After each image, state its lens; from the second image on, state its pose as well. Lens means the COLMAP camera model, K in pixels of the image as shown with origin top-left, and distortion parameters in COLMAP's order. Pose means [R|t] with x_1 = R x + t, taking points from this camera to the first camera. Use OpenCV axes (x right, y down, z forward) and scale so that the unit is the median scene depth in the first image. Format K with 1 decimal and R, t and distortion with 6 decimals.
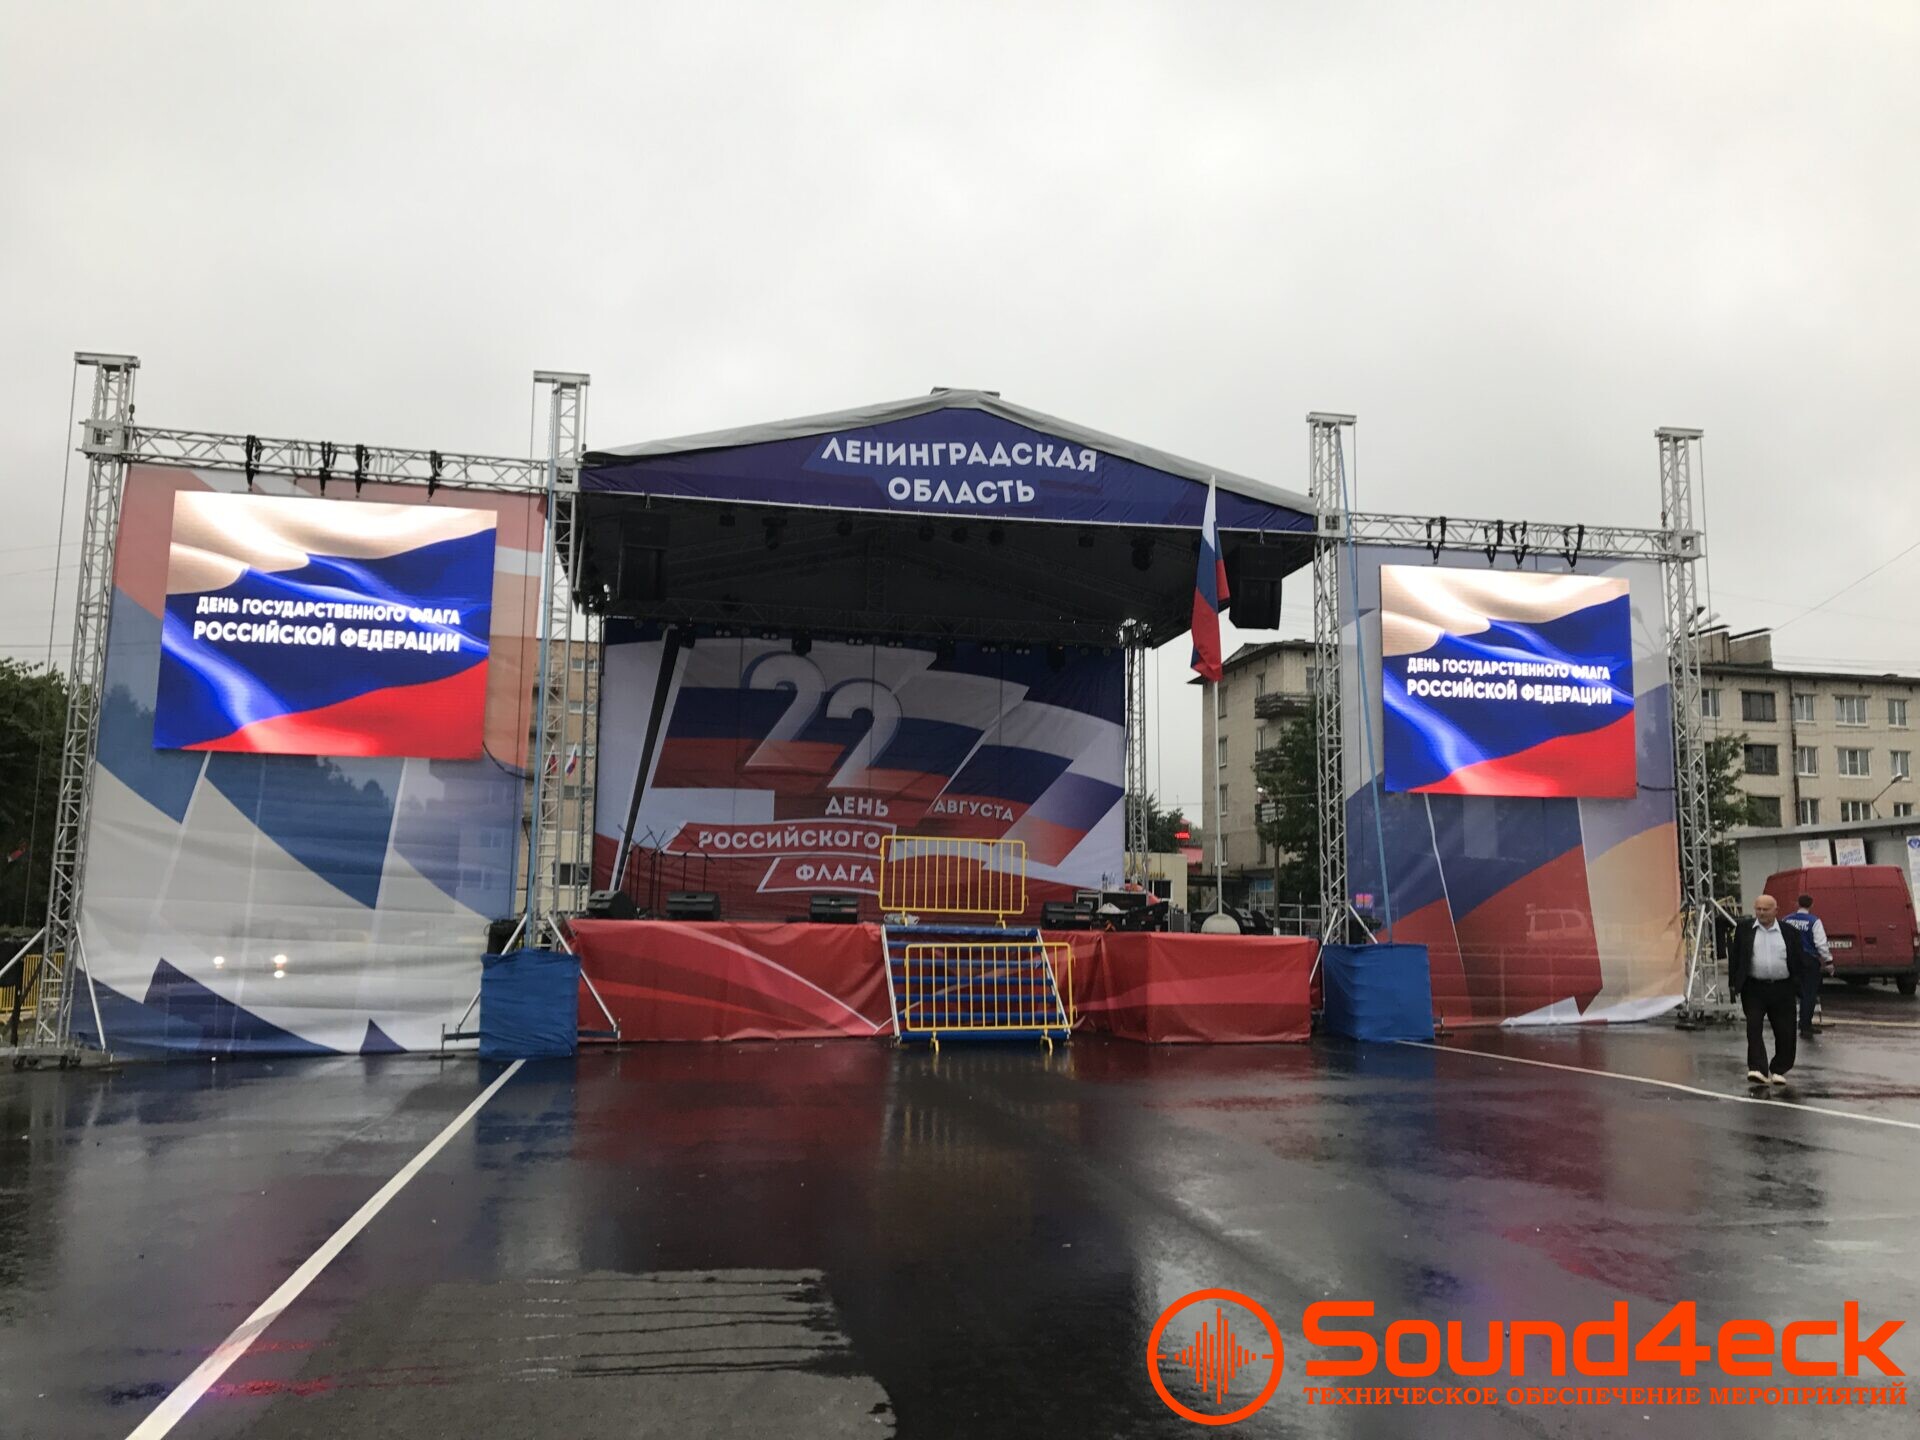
lens RADIAL K [[1593.9, 0, 951.0], [0, 1593.9, 743.7], [0, 0, 1]] dist [0.026748, -0.048858]
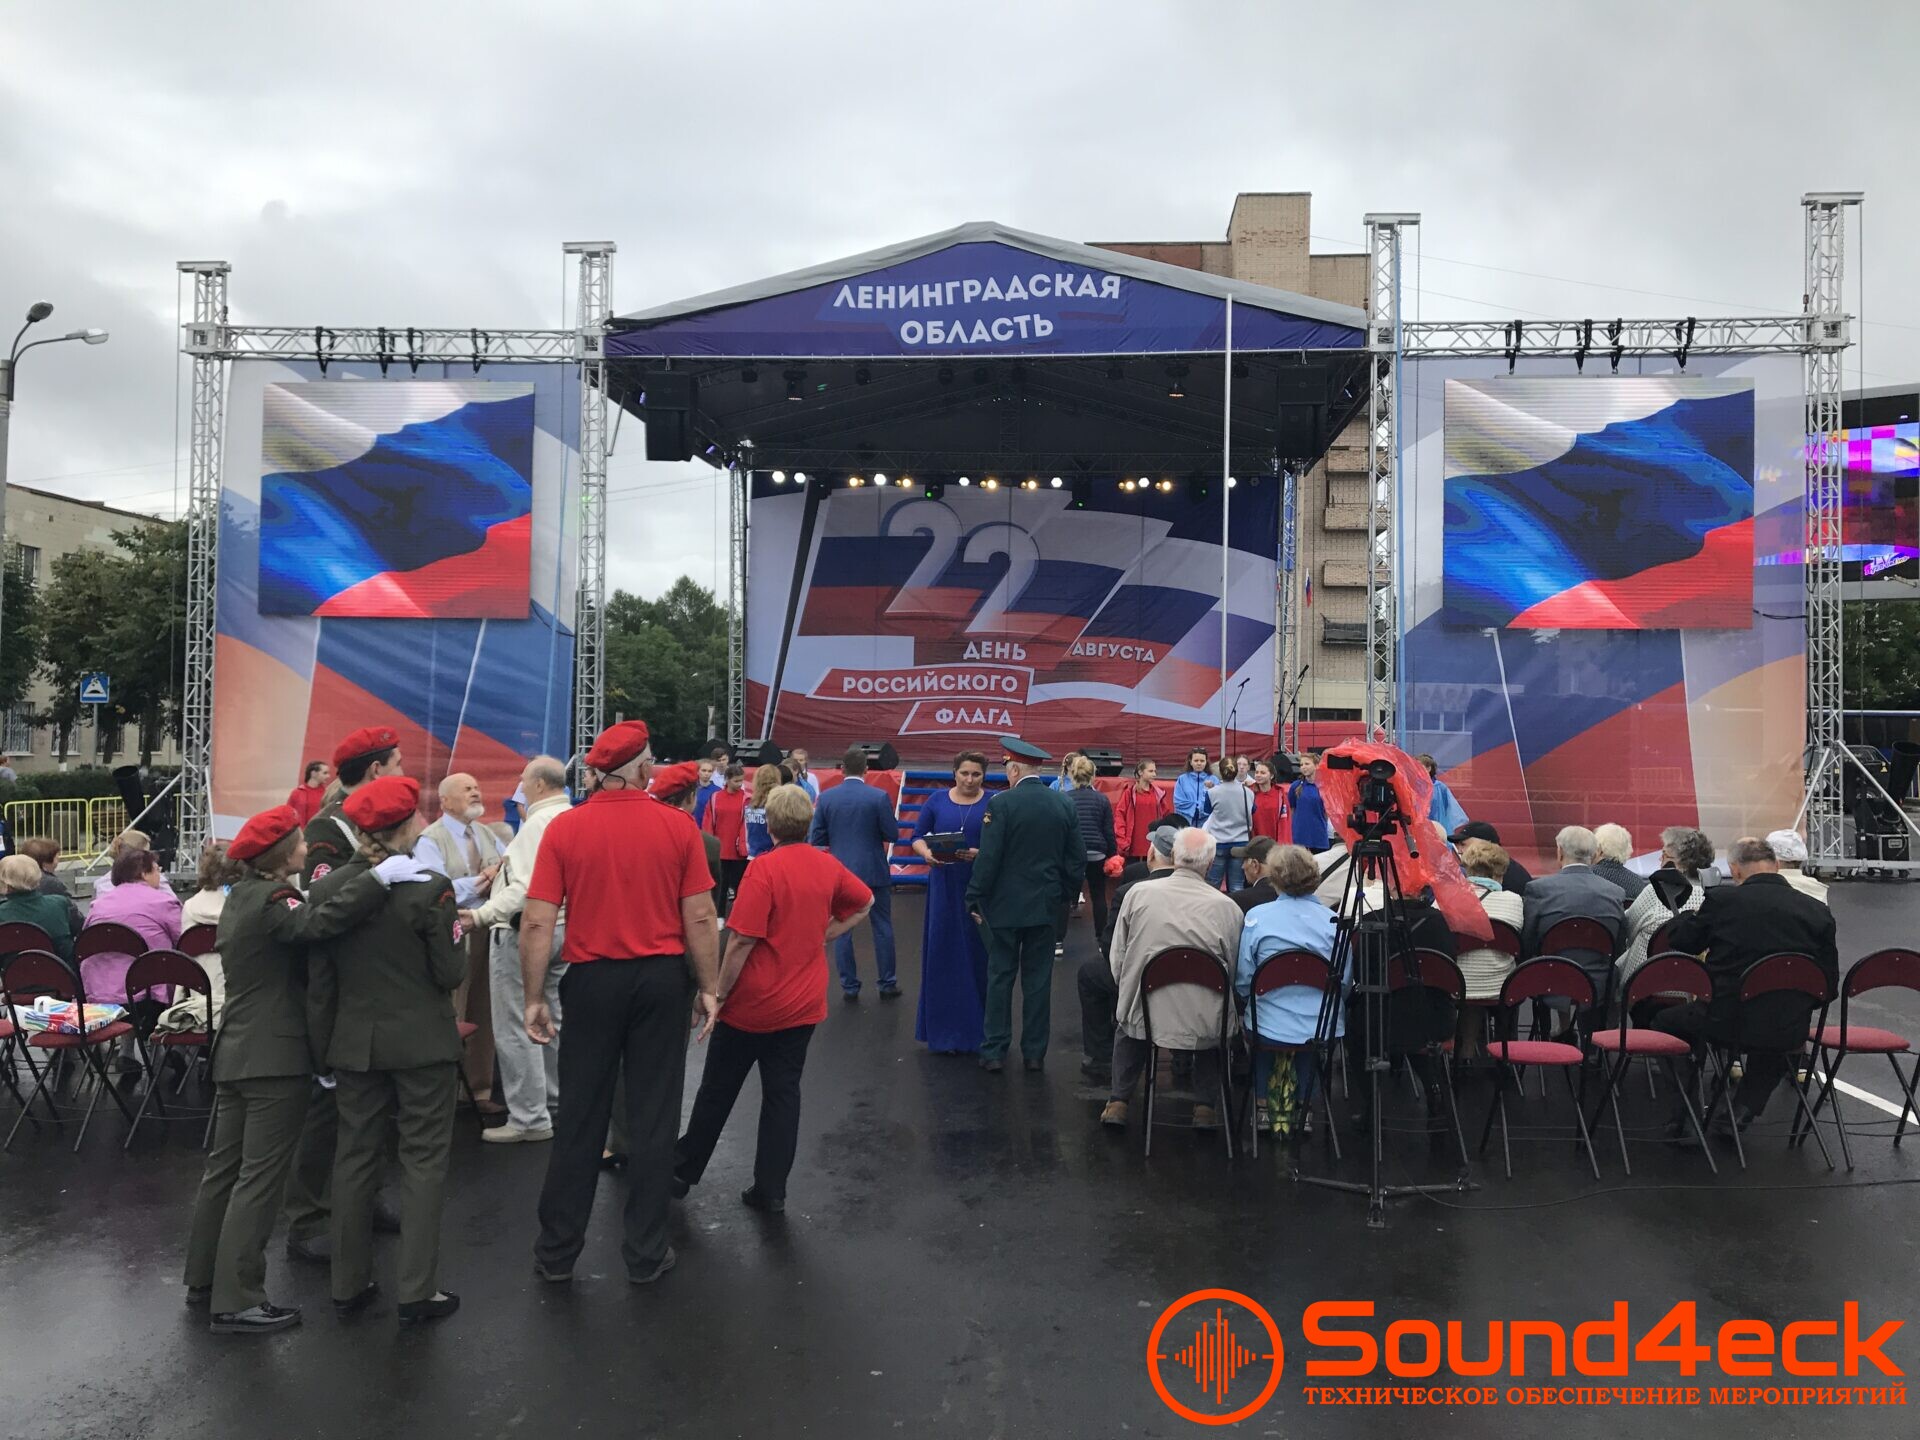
lens RADIAL K [[1588.1, 0, 964.3], [0, 1588.1, 761.4], [0, 0, 1]] dist [0.002429, -0.004485]
pose [[0.964754, 0.000251, -0.263152, 0.254959], [0.029883, 0.993426, 0.110503, -0.003374], [0.261450, -0.114472, 0.958405, 0.034163]]
